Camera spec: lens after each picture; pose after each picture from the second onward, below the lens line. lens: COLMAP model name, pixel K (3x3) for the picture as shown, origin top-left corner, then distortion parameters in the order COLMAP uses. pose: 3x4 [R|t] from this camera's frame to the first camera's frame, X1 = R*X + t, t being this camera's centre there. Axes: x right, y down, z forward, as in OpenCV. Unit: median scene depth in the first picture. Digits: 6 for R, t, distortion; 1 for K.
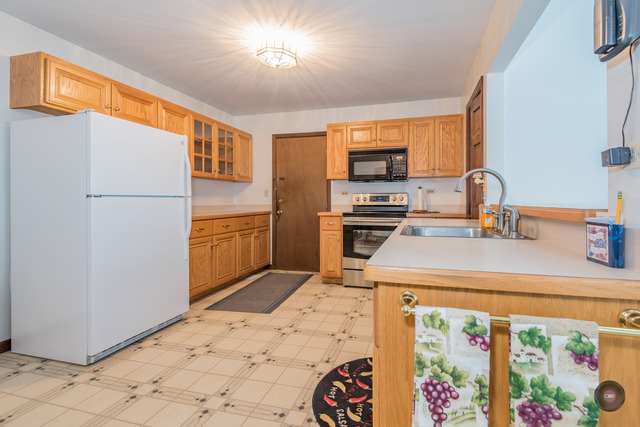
lens RADIAL K [[292.8, 0, 339.2], [0, 292.8, 200.8], [0, 0, 1]] dist [0.028402, -0.000650]
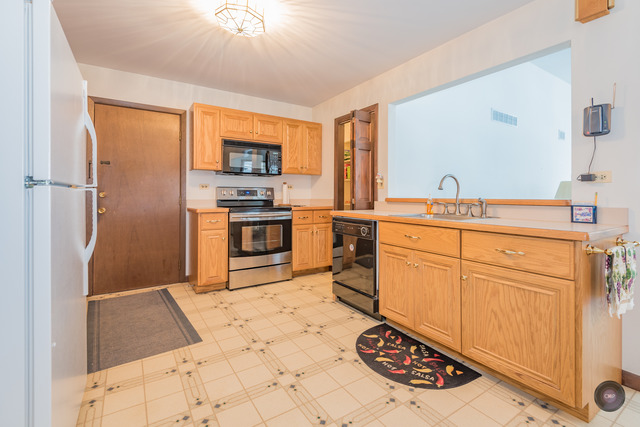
lens RADIAL K [[292.8, 0, 315.1], [0, 292.8, 195.9], [0, 0, 1]] dist [0.028402, -0.000650]
pose [[0.682285, 0.003683, 0.731077, -0.580310], [-0.004205, 0.999991, -0.001114, 0.003594], [-0.731074, -0.002314, 0.682294, 0.247833]]
